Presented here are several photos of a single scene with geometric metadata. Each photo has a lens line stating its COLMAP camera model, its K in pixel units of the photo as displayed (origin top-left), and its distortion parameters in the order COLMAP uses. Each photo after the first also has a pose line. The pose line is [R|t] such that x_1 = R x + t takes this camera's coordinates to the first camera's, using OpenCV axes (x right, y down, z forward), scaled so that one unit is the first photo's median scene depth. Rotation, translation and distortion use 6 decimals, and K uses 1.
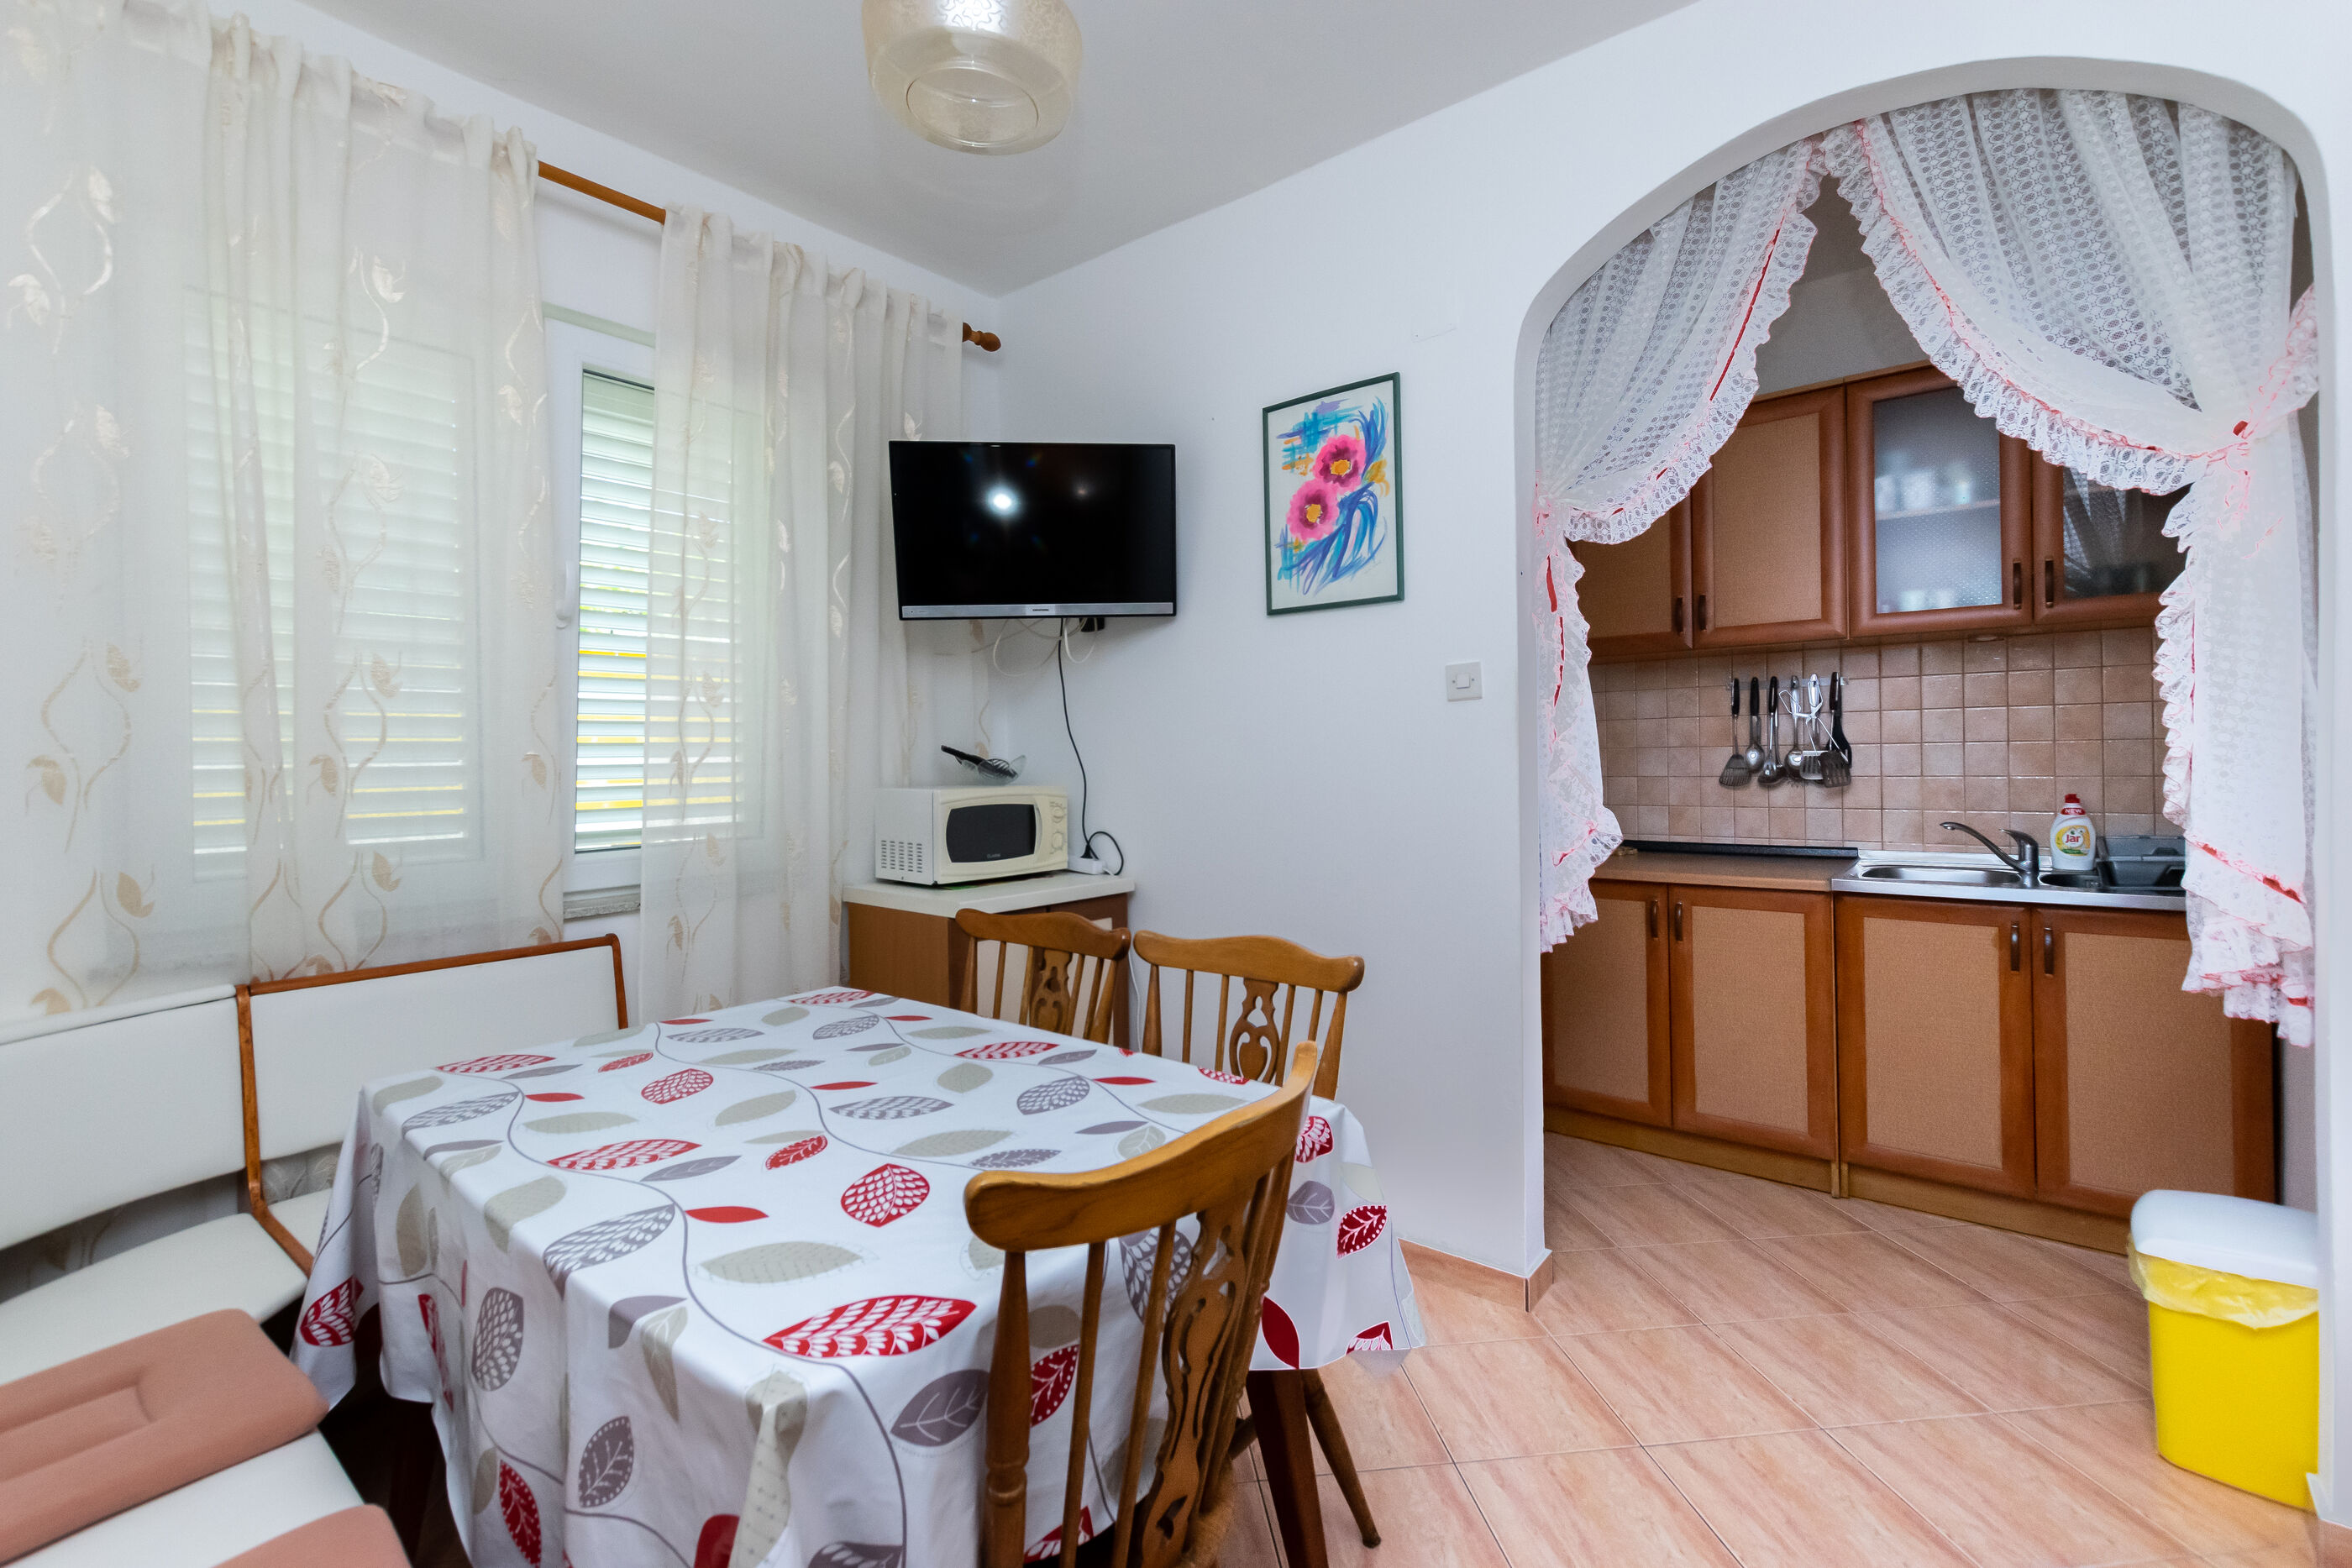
lens RADIAL K [[1048.7, 0, 1170.2], [0, 1048.7, 749.0], [0, 0, 1]] dist [-0.000932, -0.000362]
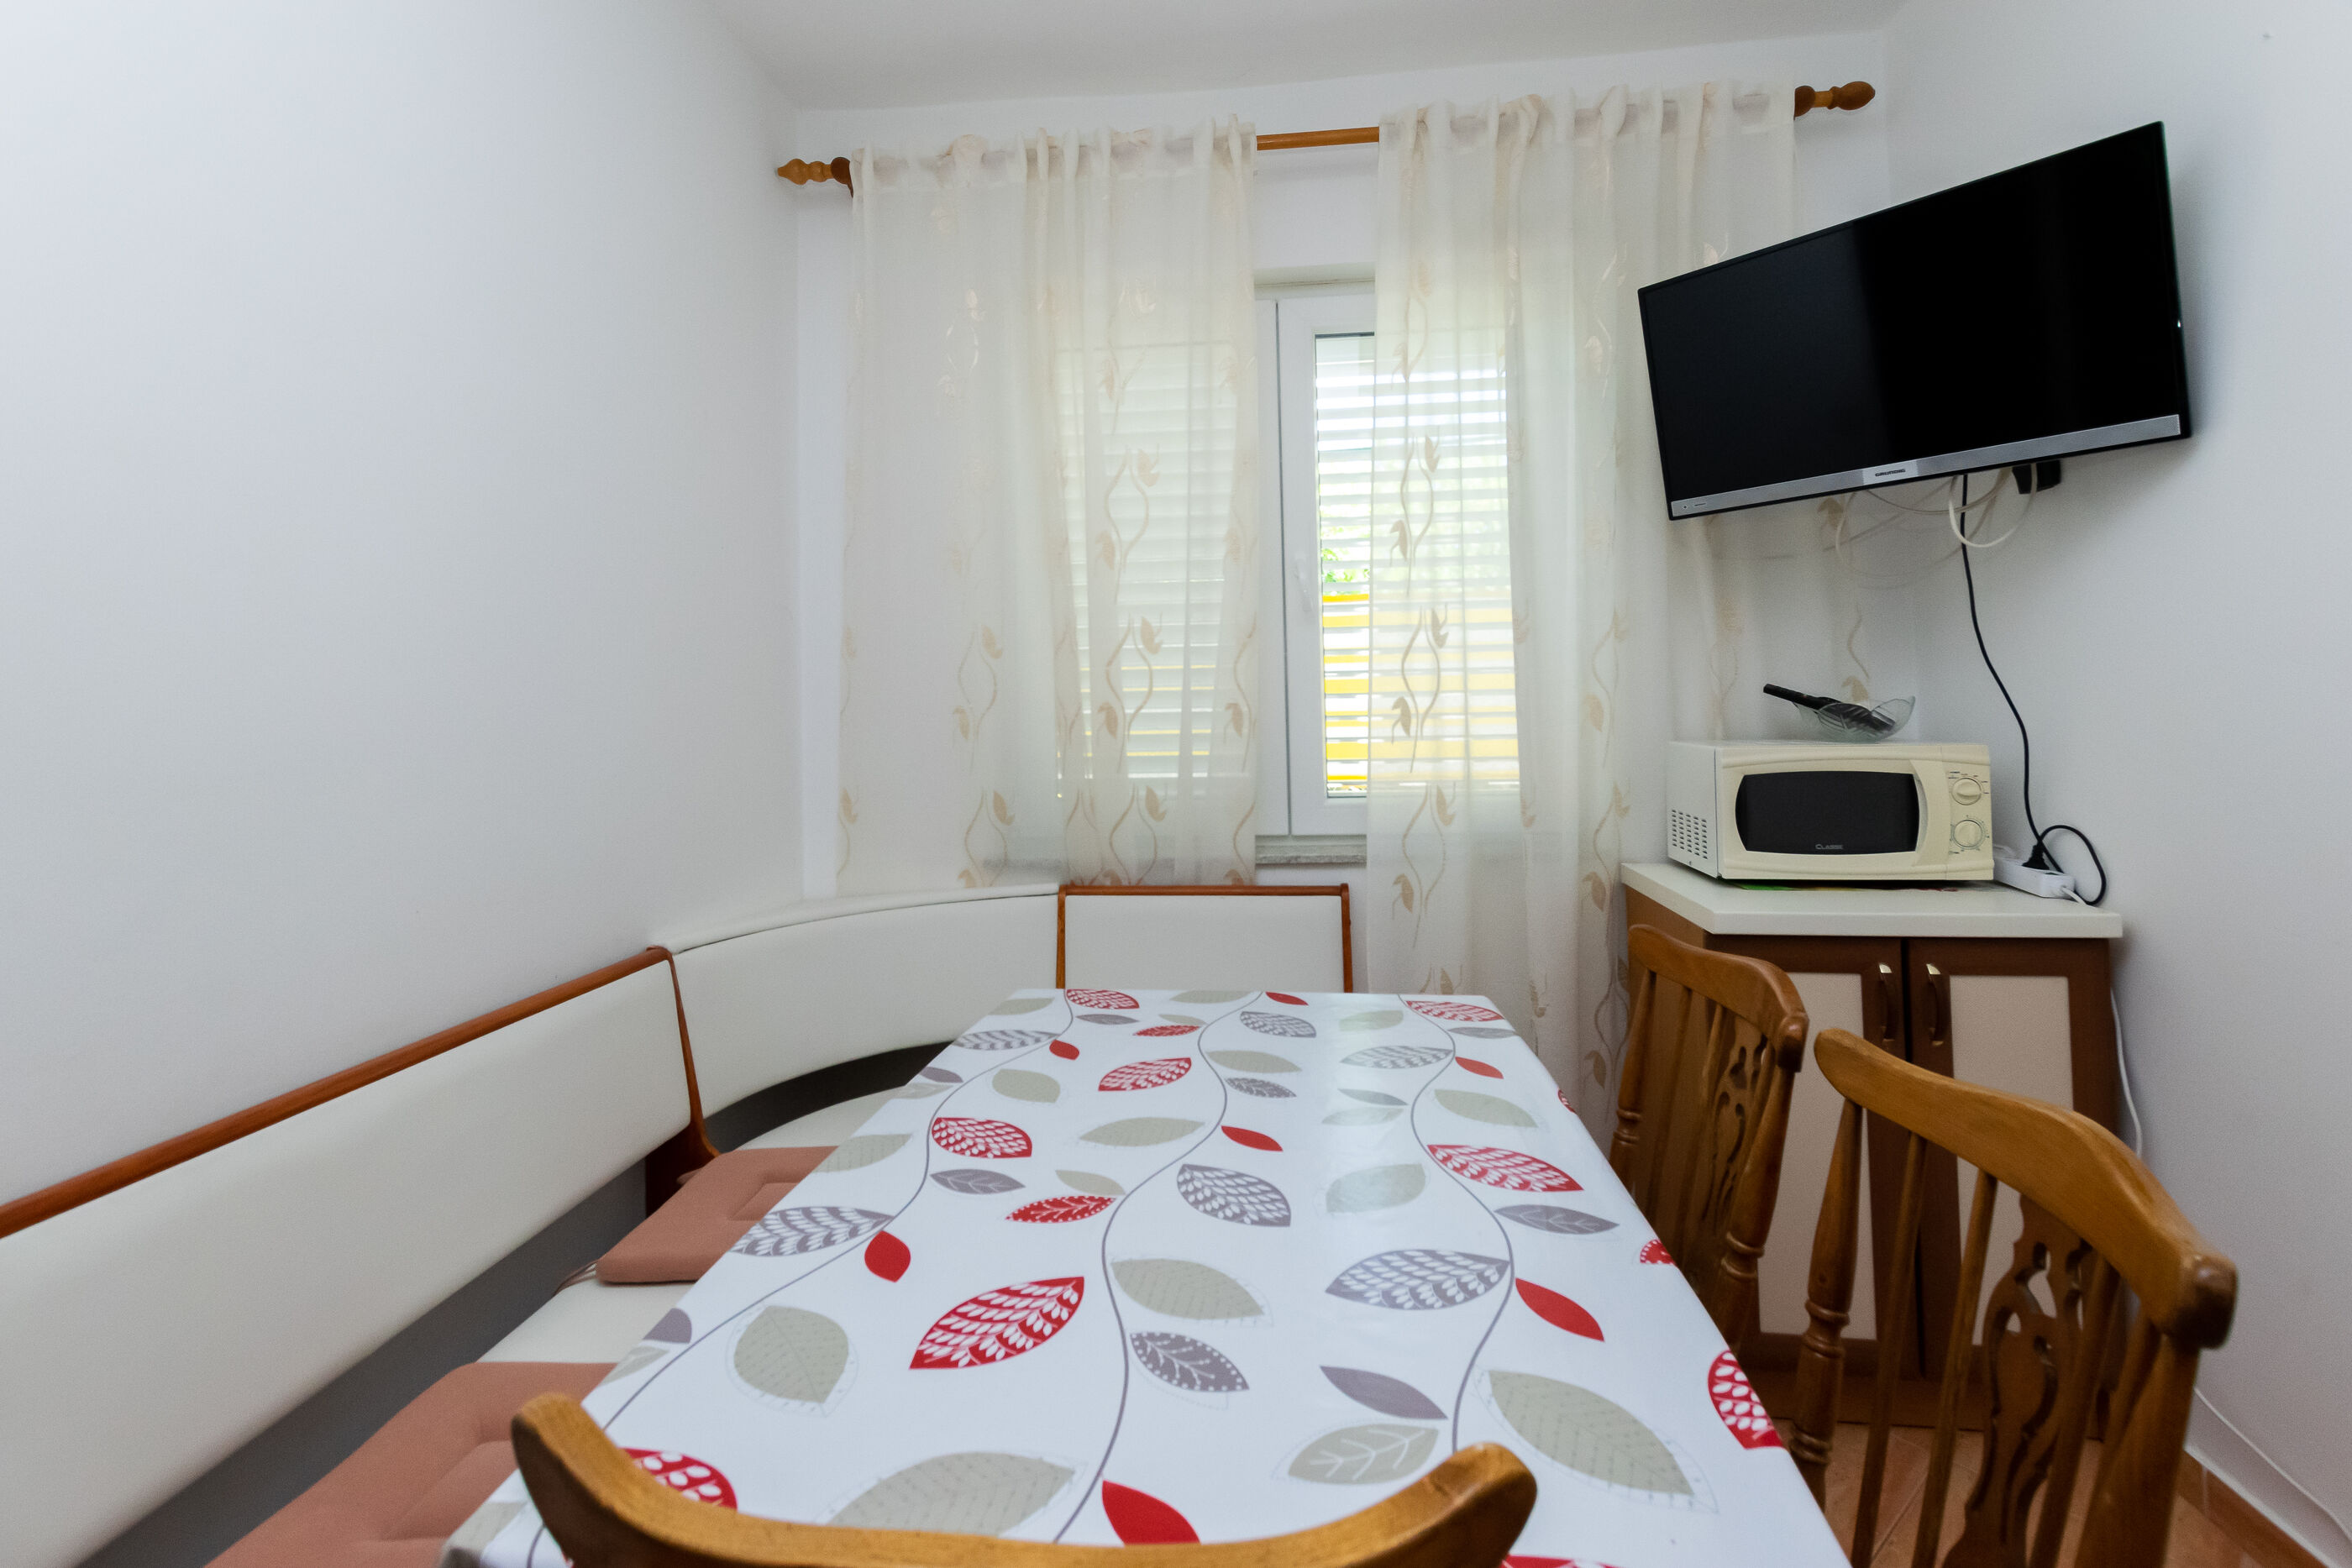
lens RADIAL K [[1039.7, 0, 1175.8], [0, 1039.7, 671.8], [0, 0, 1]] dist [-0.004762, -0.000178]
pose [[0.544040, -0.022301, -0.838763, 0.249507], [0.016298, 0.999739, -0.016010, -0.011231], [0.838901, -0.004960, 0.544262, 0.424357]]
